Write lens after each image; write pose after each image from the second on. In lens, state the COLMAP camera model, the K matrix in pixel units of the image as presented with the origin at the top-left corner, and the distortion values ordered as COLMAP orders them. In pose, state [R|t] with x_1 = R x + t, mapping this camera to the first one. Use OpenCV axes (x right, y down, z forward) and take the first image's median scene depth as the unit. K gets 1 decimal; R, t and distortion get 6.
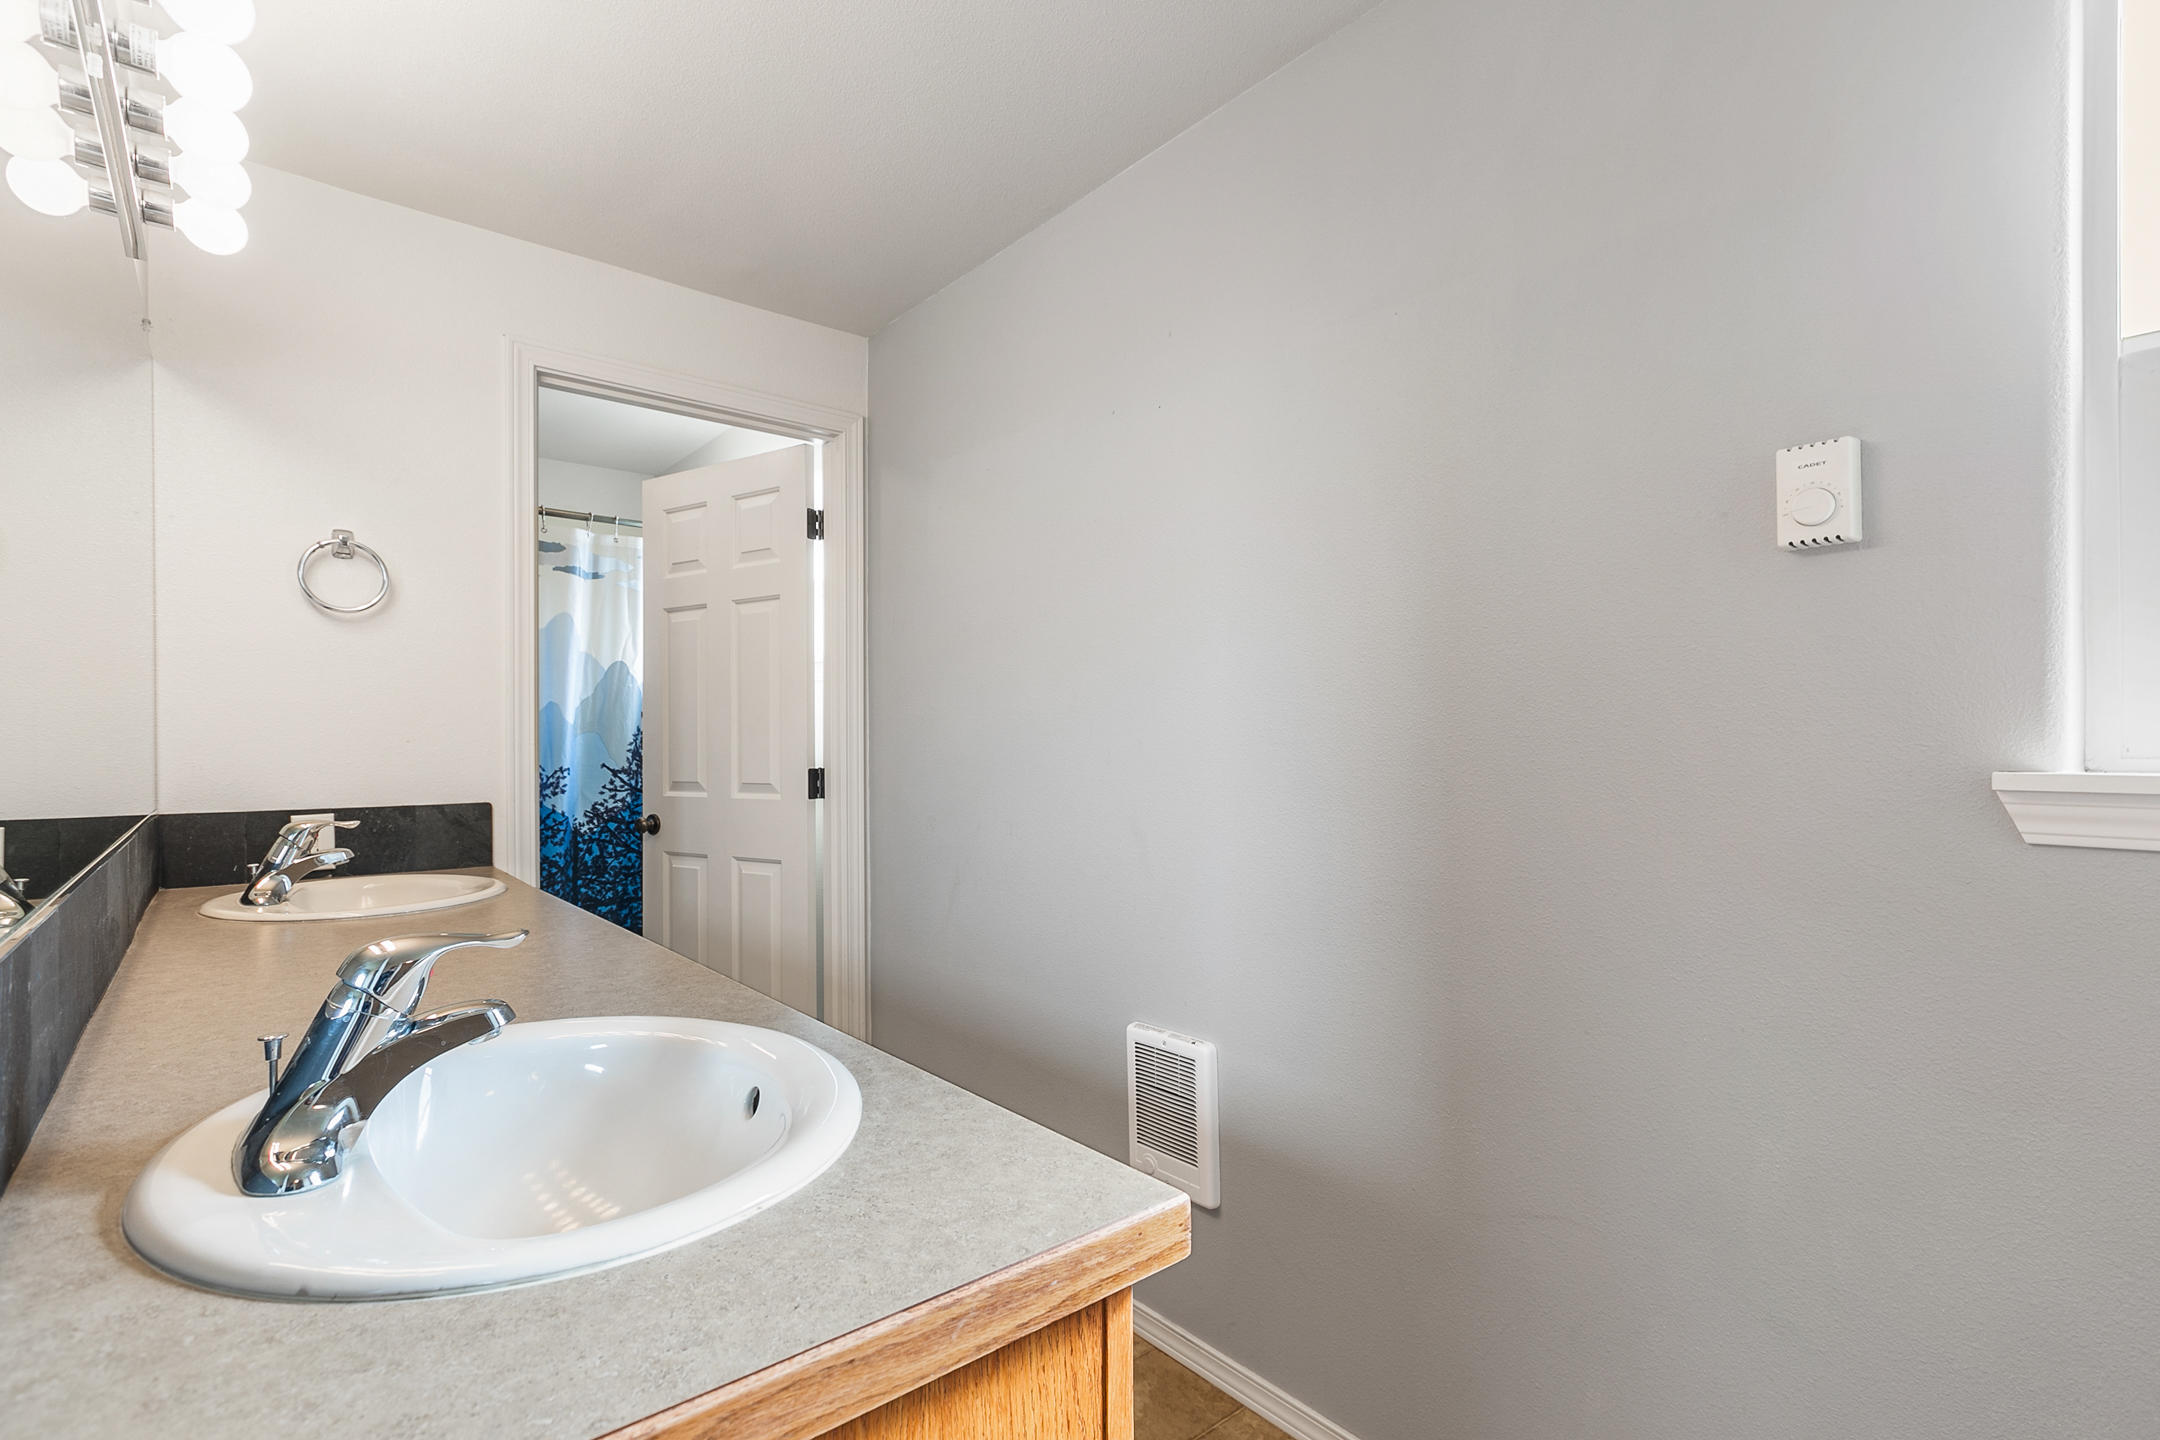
lens RADIAL K [[967.0, 0, 1134.1], [0, 967.0, 729.7], [0, 0, 1]] dist [-0.000327, -0.001071]
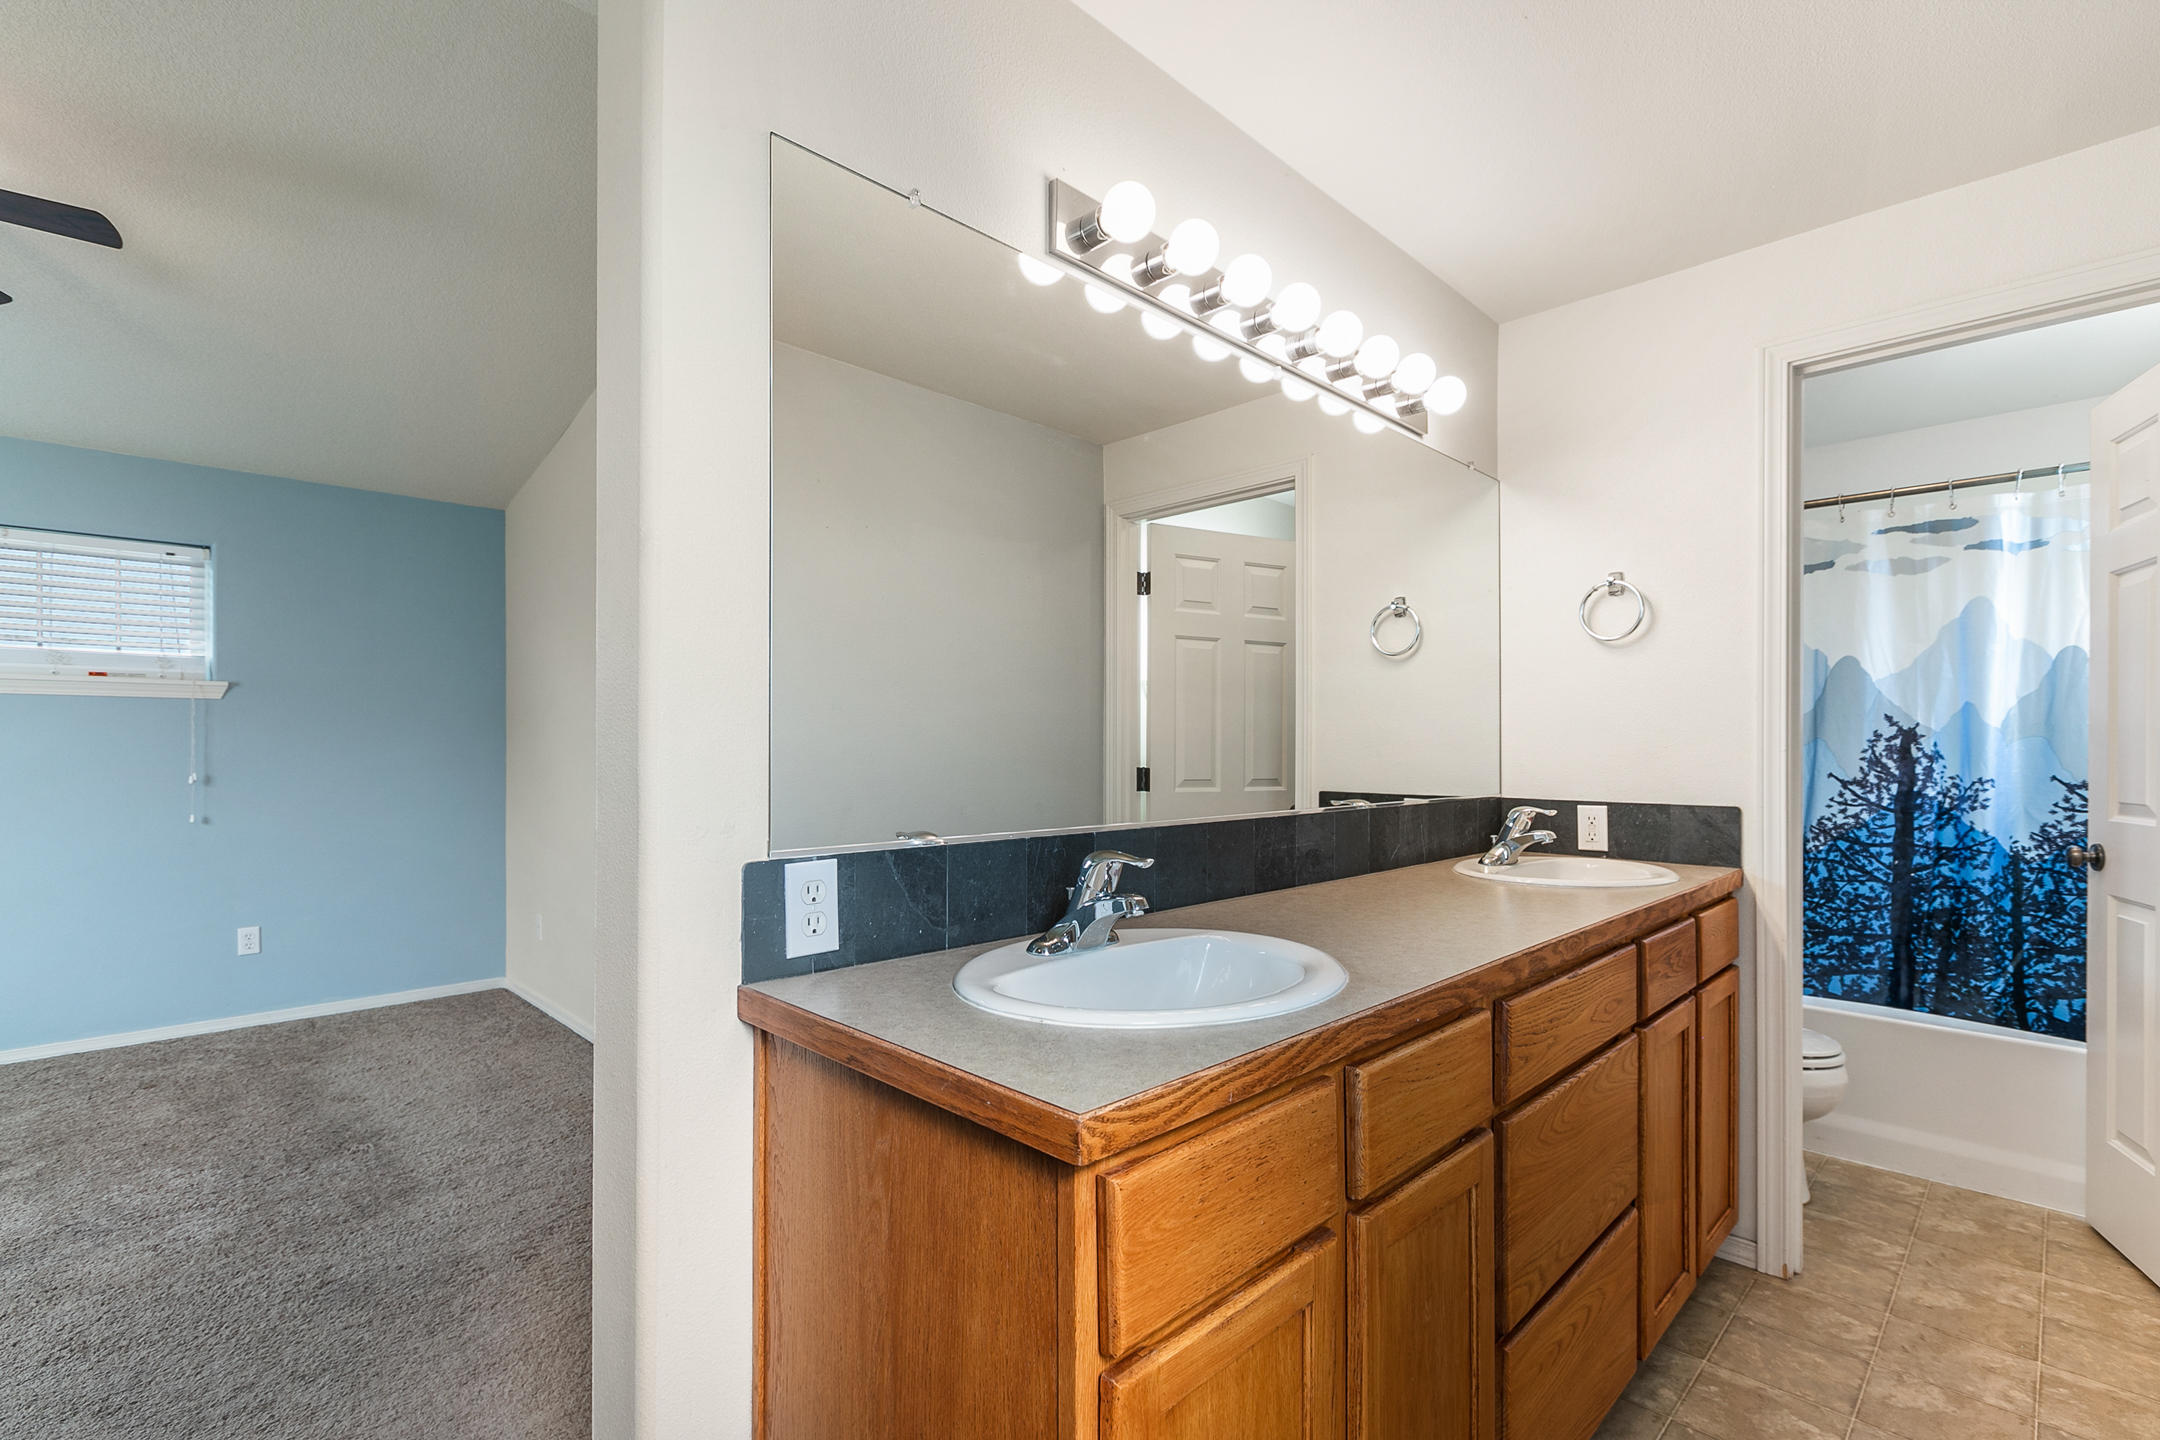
lens RADIAL K [[967.0, 0, 1075.0], [0, 967.0, 742.0], [0, 0, 1]] dist [-0.000327, -0.001071]
pose [[0.079161, 0.001237, -0.996861, 0.203309], [0.008593, 0.999961, 0.001923, -0.001758], [0.996825, -0.008718, 0.079147, 0.139661]]
